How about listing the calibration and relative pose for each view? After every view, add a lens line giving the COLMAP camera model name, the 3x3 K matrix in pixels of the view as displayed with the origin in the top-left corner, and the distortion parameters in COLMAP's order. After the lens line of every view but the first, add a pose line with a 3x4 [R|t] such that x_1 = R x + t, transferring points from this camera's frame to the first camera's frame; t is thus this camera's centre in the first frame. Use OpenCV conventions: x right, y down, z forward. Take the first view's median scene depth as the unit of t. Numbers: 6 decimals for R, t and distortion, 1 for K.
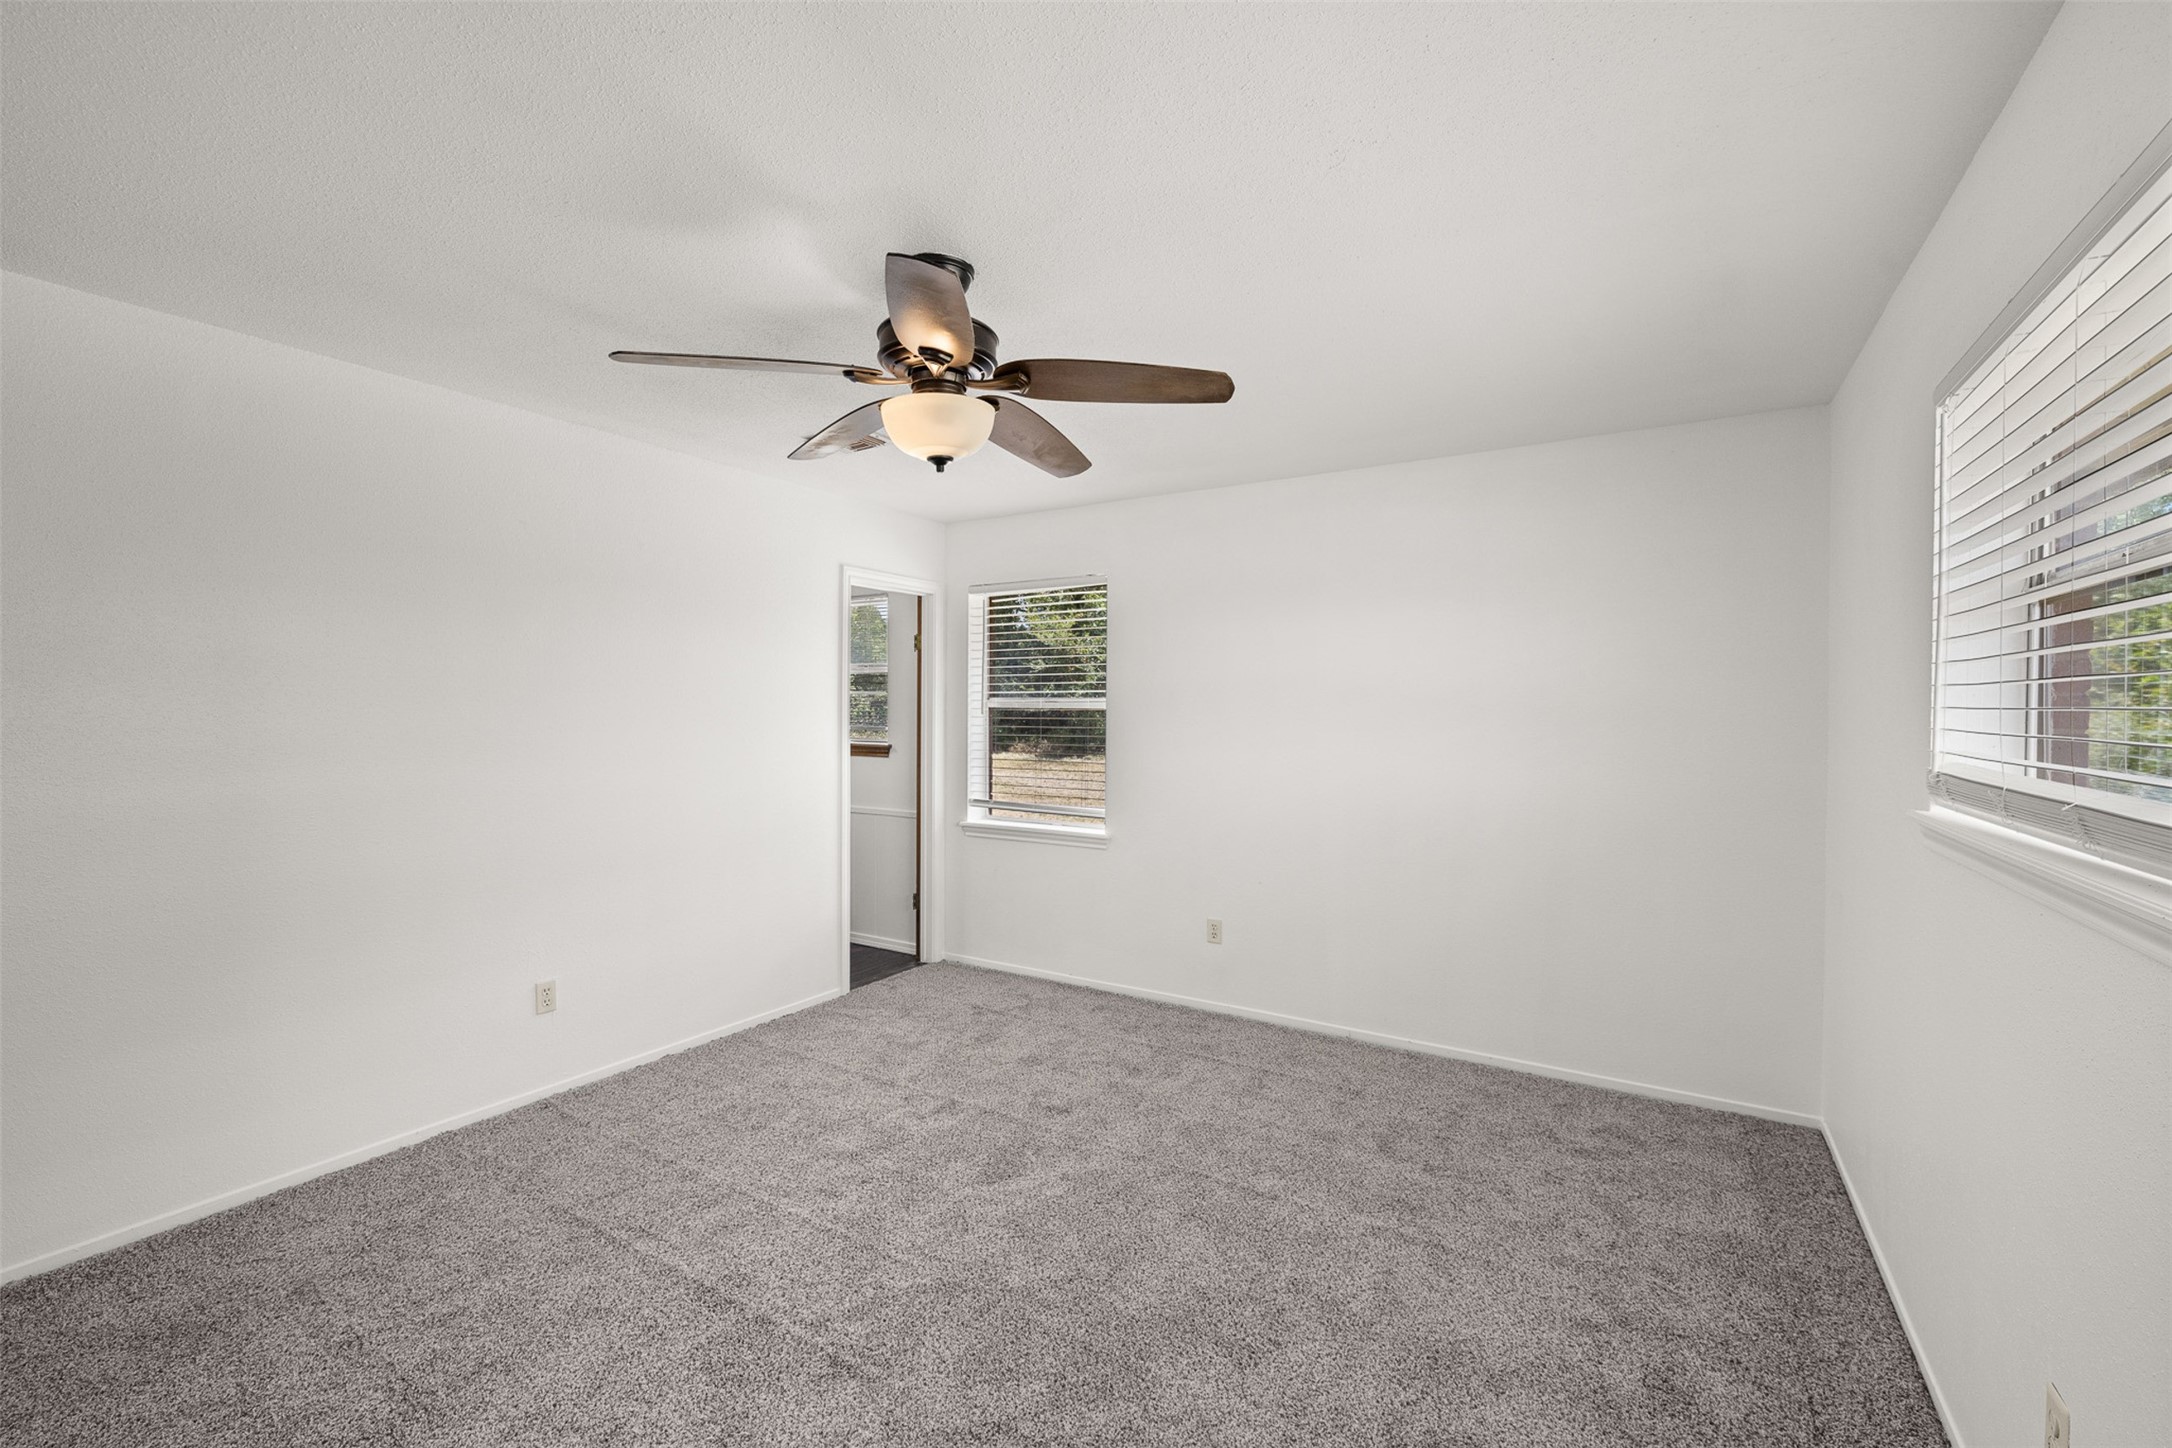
lens RADIAL K [[914.1, 0, 1080.7], [0, 914.1, 721.5], [0, 0, 1]] dist [-0.002319, -0.000529]
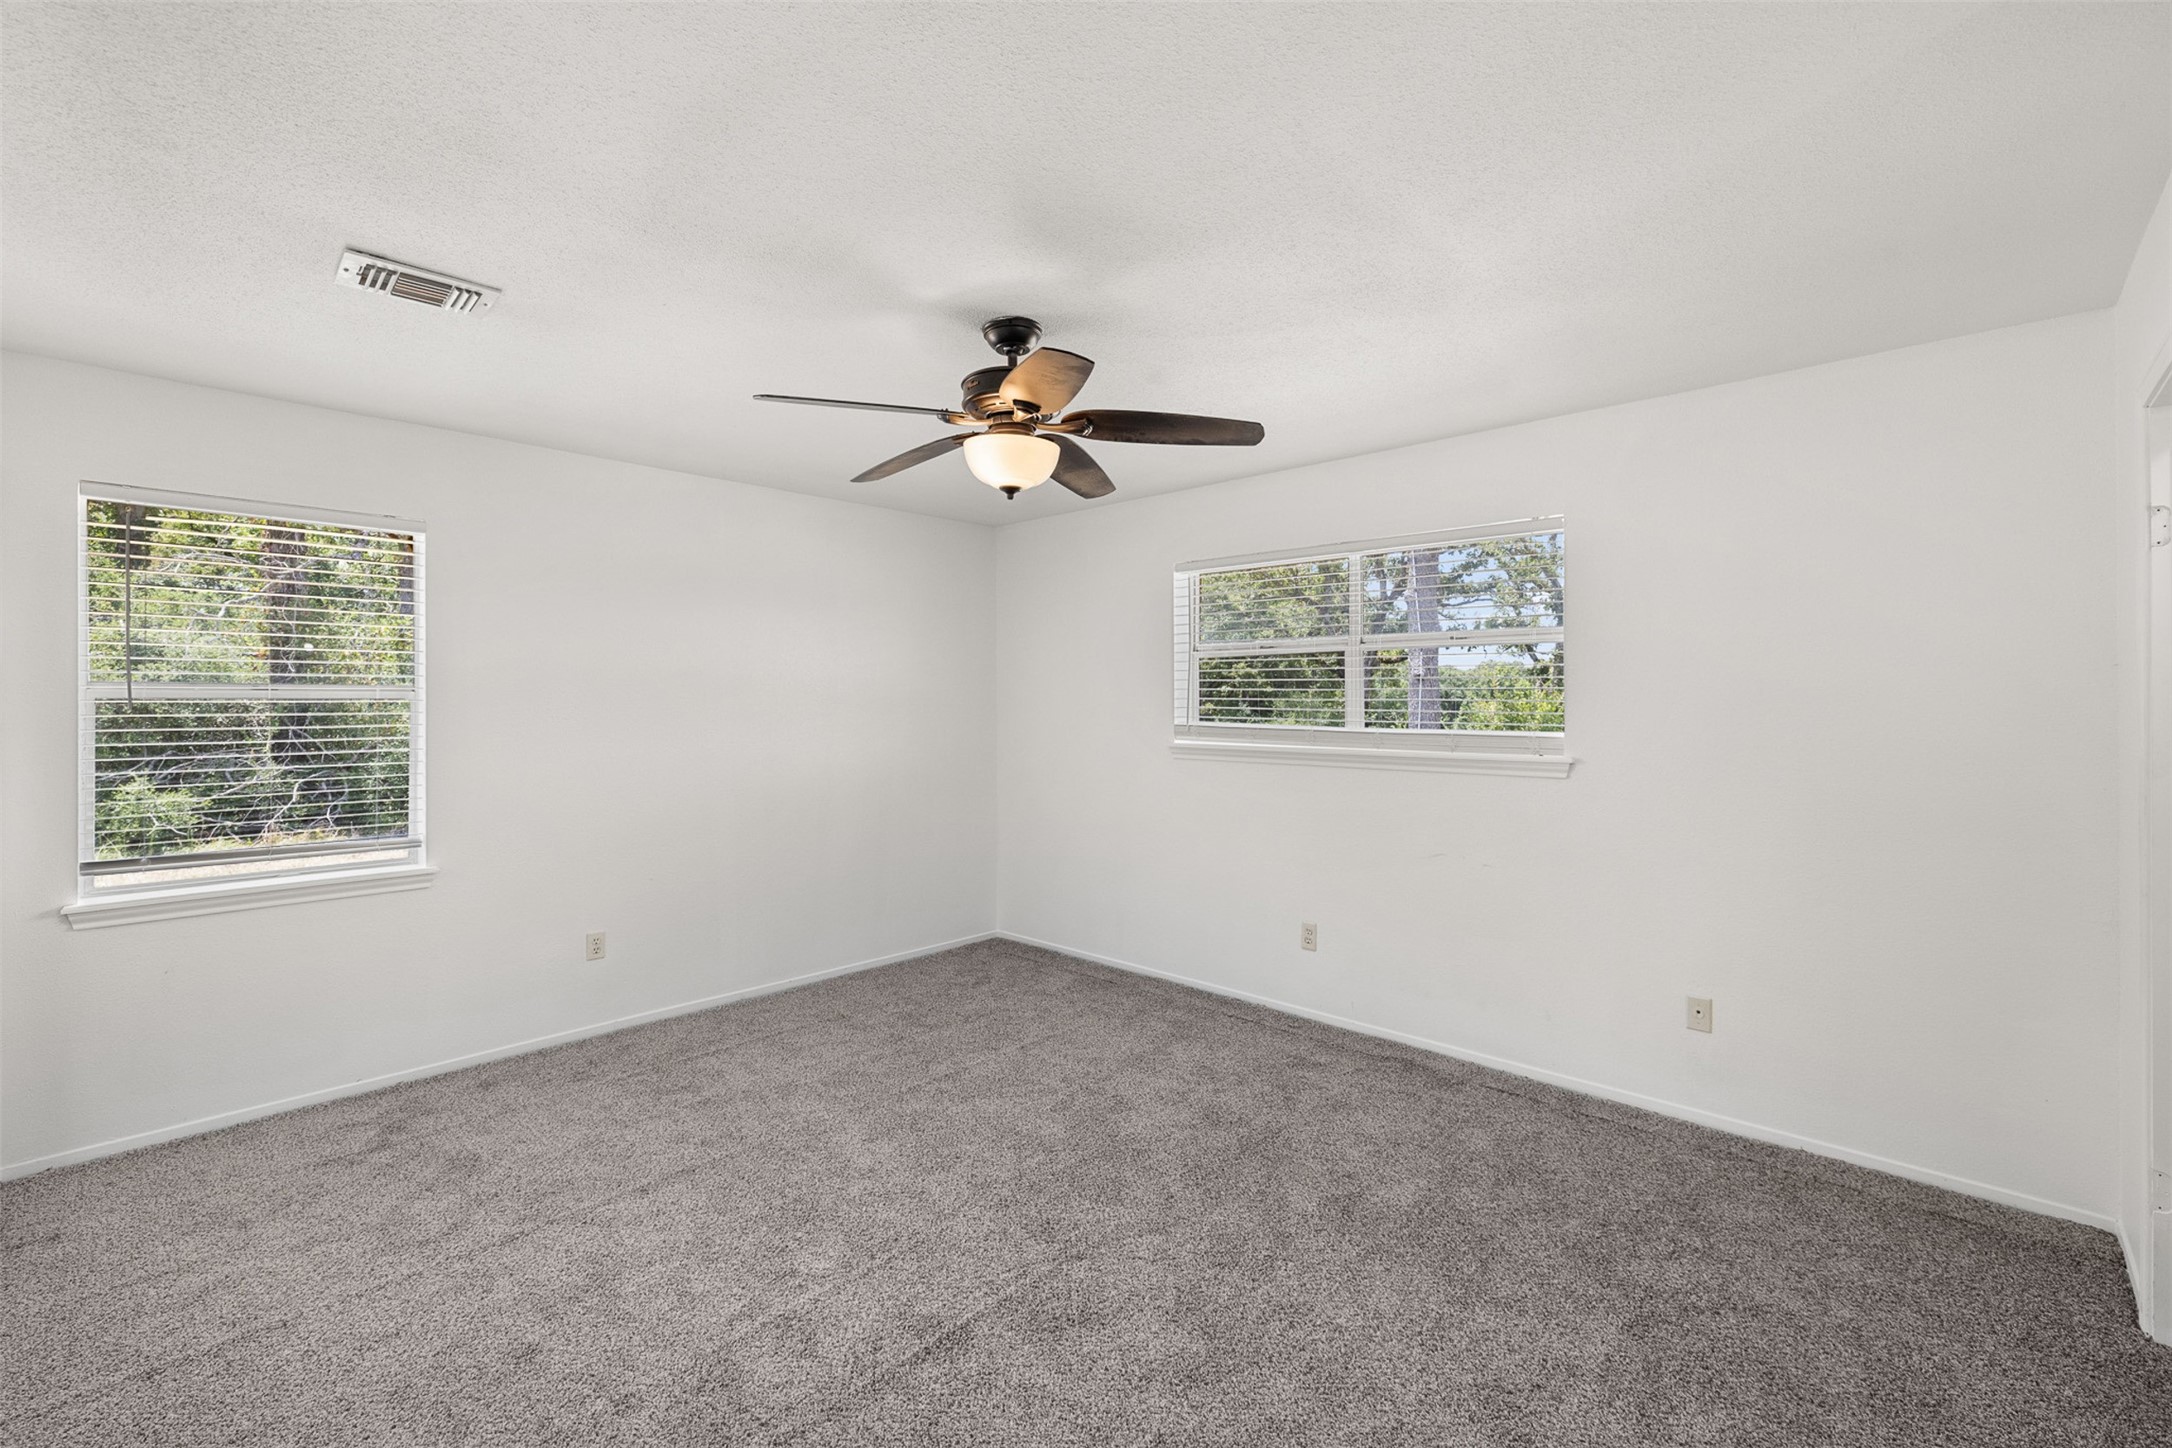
lens RADIAL K [[914.1, 0, 1094.5], [0, 914.1, 711.6], [0, 0, 1]] dist [-0.002319, -0.000529]
pose [[0.188954, -0.012420, 0.981907, -0.851822], [0.016463, 0.999820, 0.009479, -0.002786], [-0.981848, 0.014374, 0.189124, 0.456935]]
